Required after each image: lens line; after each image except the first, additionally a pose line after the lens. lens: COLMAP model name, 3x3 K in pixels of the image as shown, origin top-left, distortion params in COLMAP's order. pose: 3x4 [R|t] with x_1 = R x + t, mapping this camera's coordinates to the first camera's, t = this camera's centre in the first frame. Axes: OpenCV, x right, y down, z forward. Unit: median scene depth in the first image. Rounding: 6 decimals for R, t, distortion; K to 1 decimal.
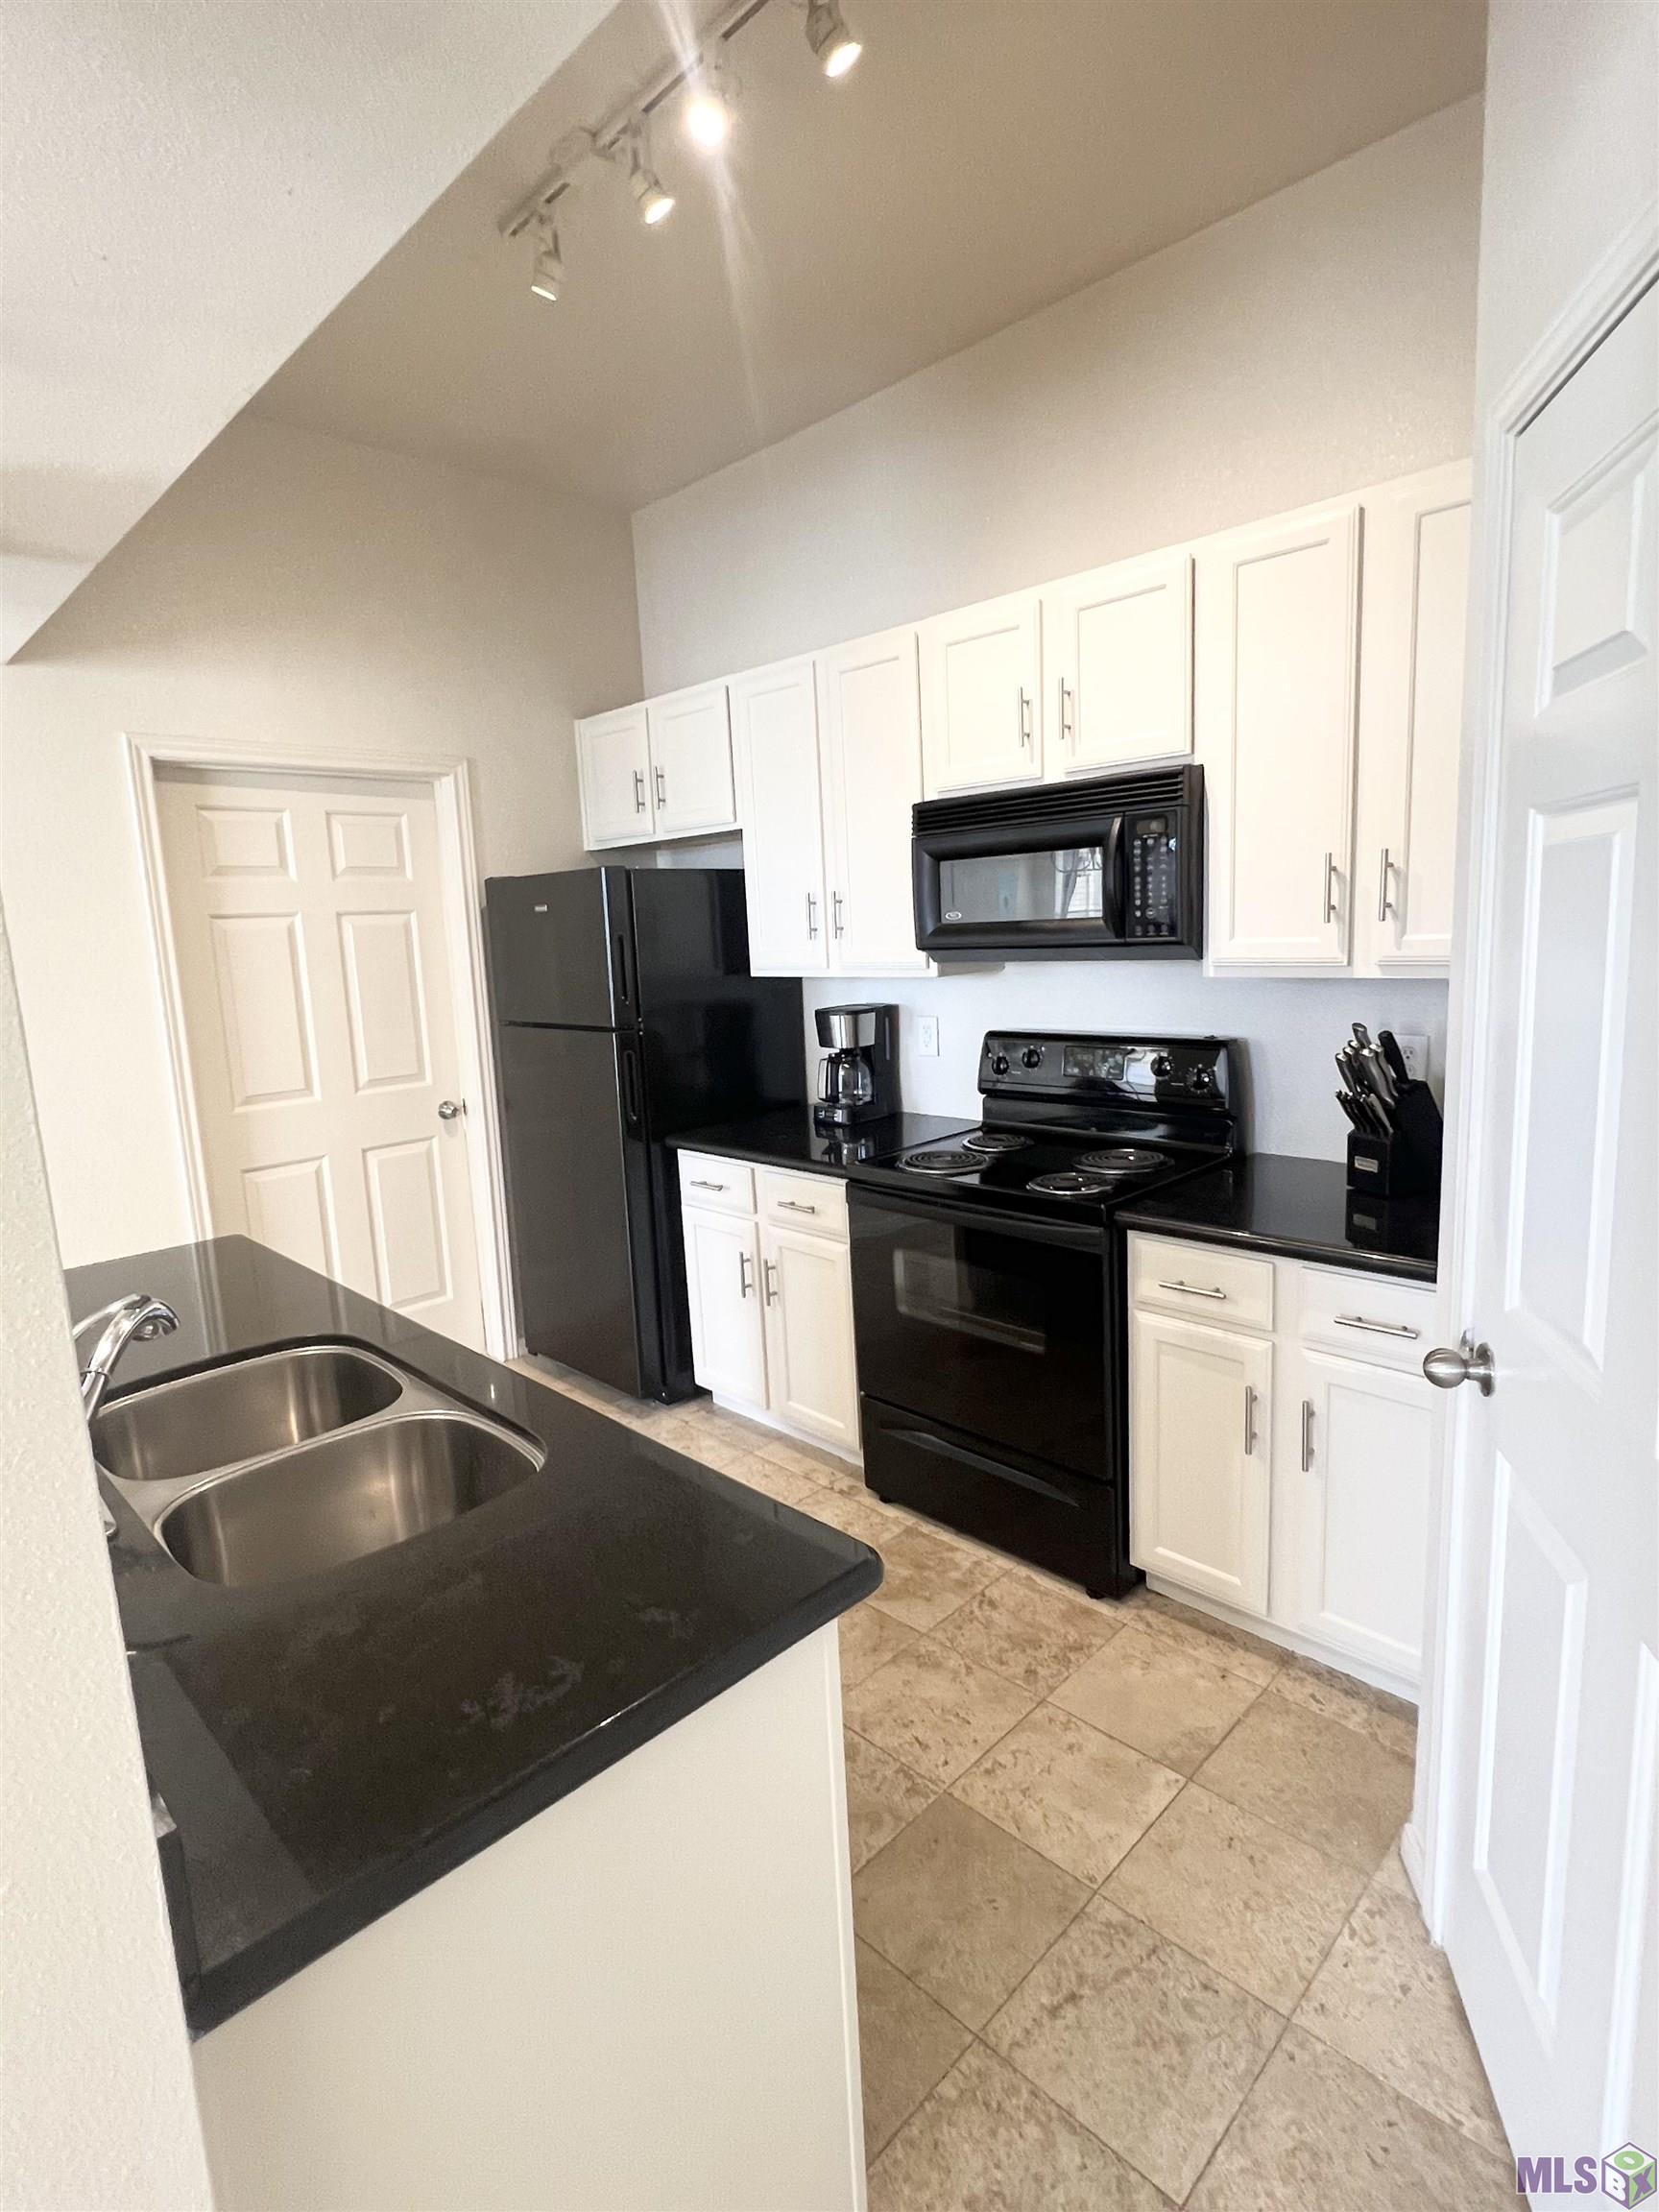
lens RADIAL K [[1139.0, 0, 829.5], [0, 1139.0, 1106.0], [0, 0, 1]] dist [0.000681, -0.000039]
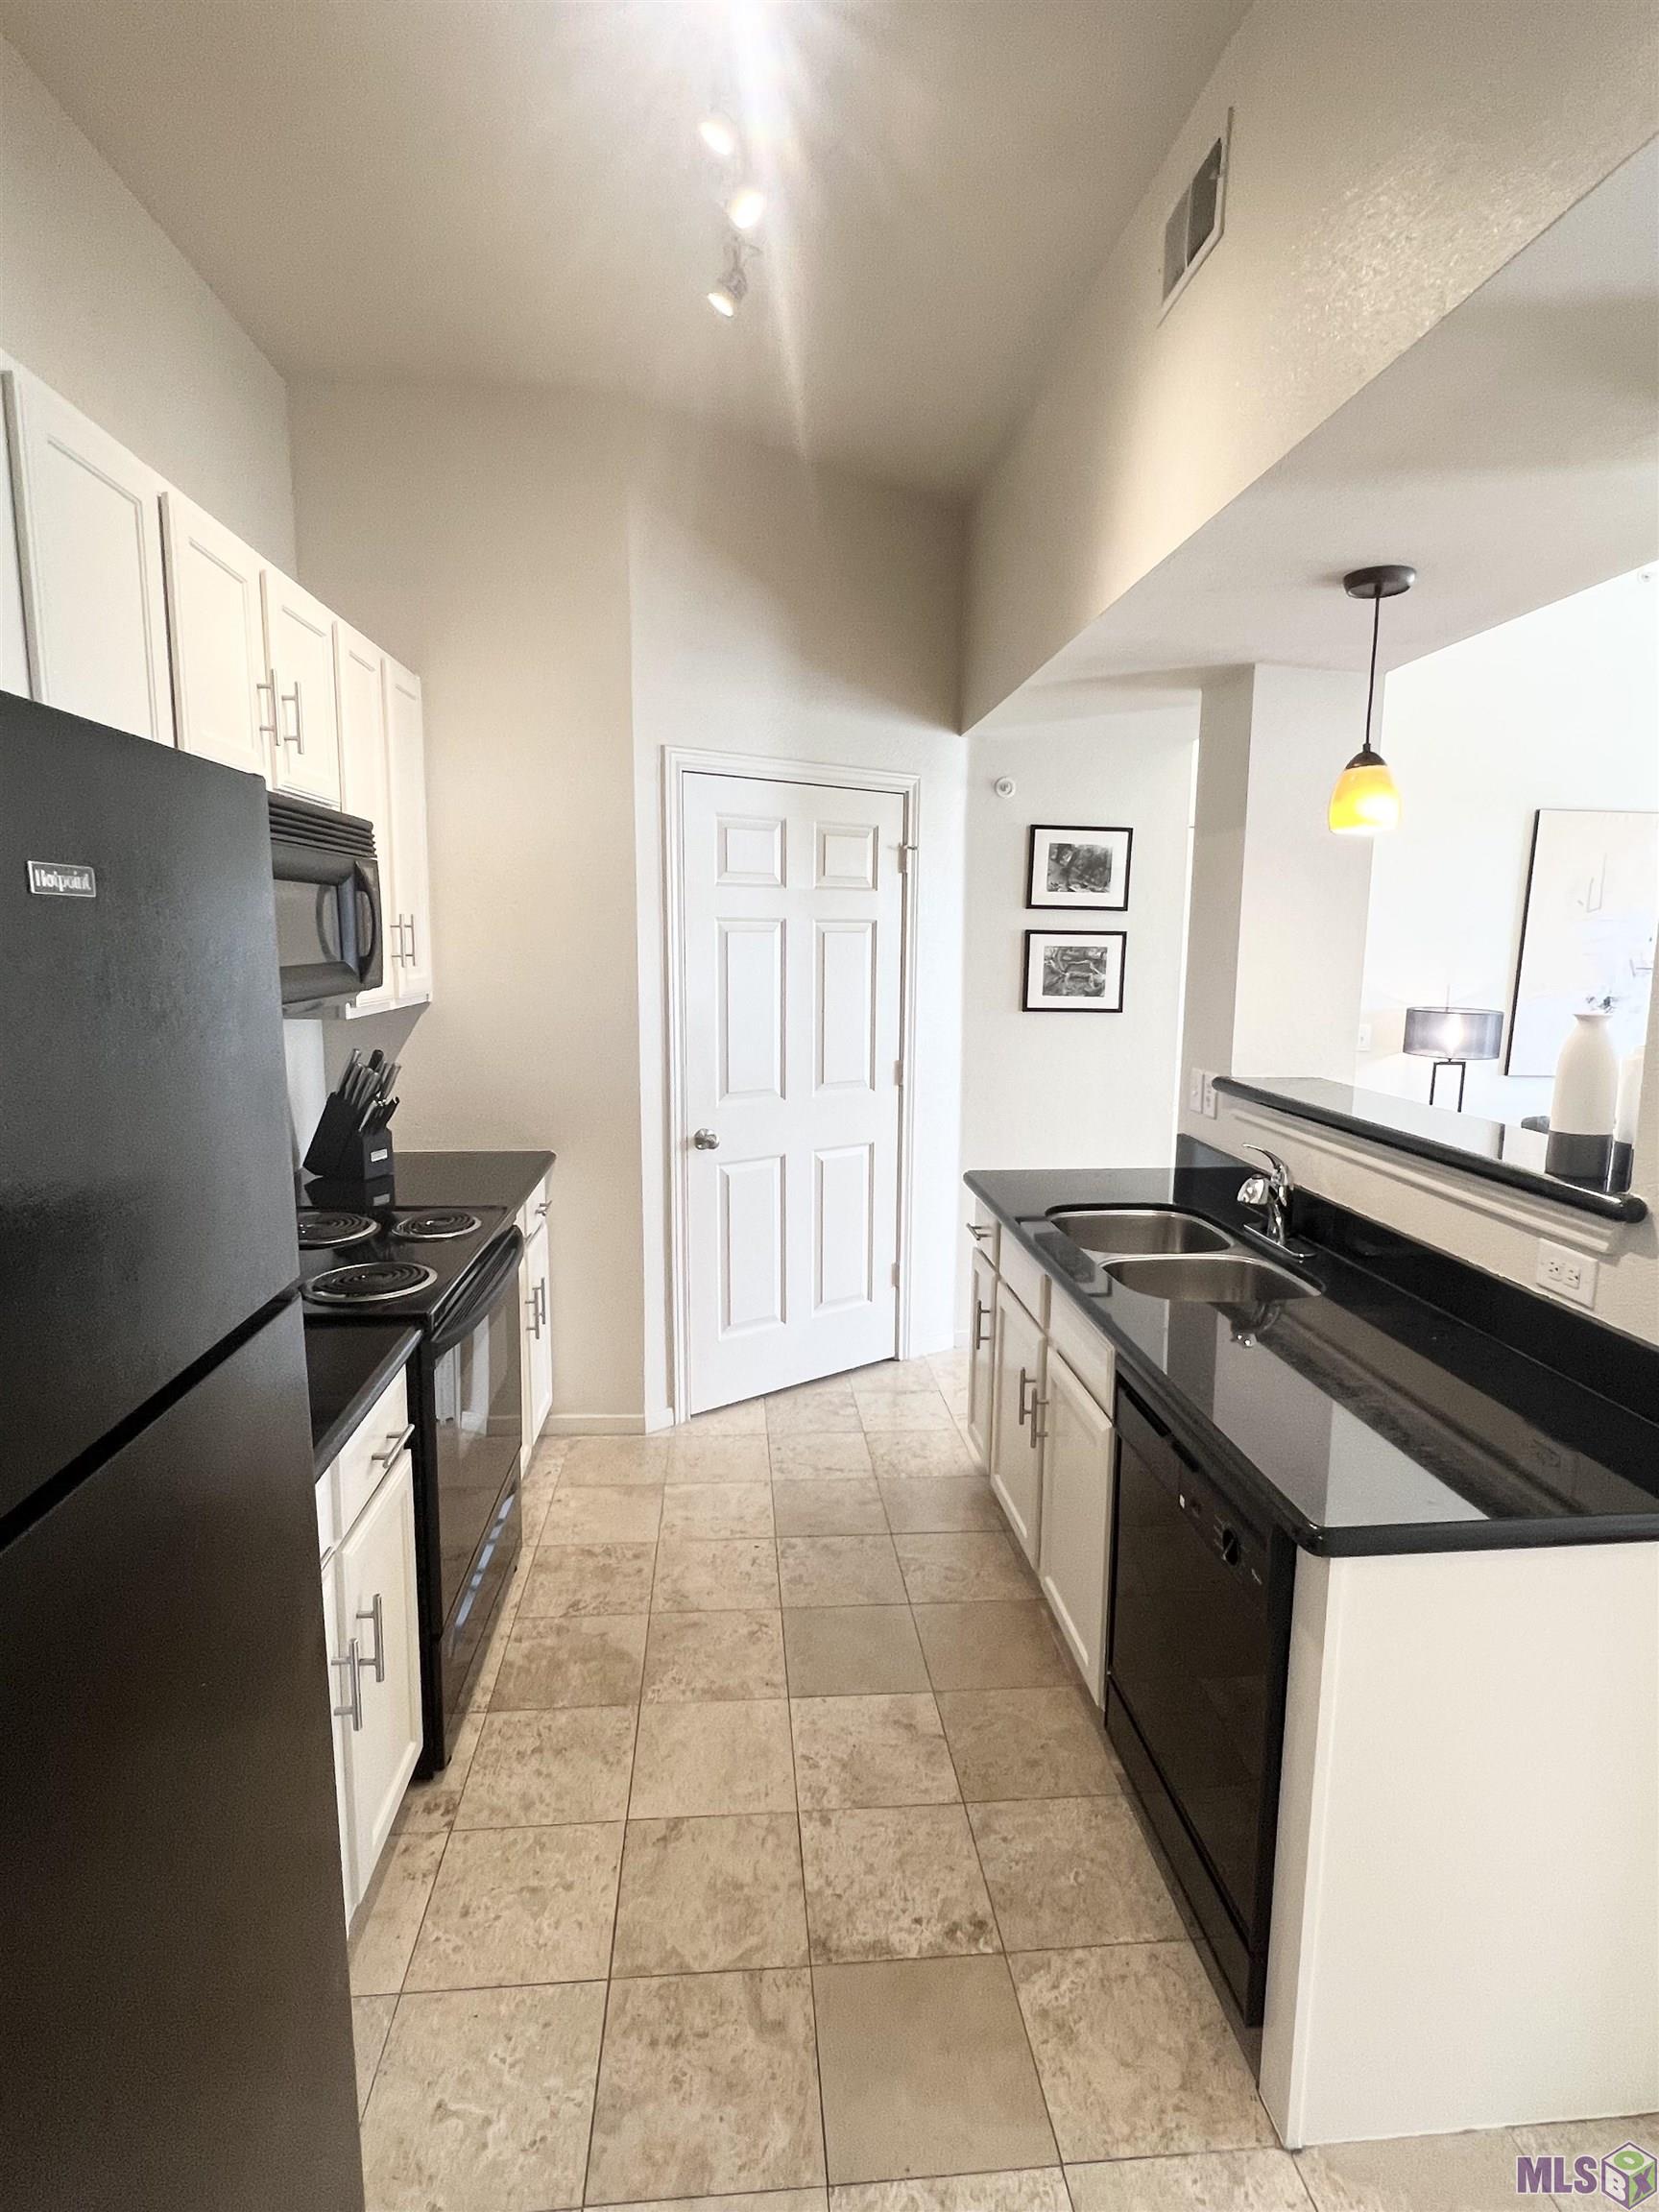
lens RADIAL K [[1139.0, 0, 829.5], [0, 1139.0, 1106.0], [0, 0, 1]] dist [0.000681, -0.000039]
pose [[-0.778398, -0.058698, 0.625020, -0.765149], [0.122594, 0.962236, 0.243047, -0.267804], [-0.615684, 0.265811, -0.741807, 1.714830]]
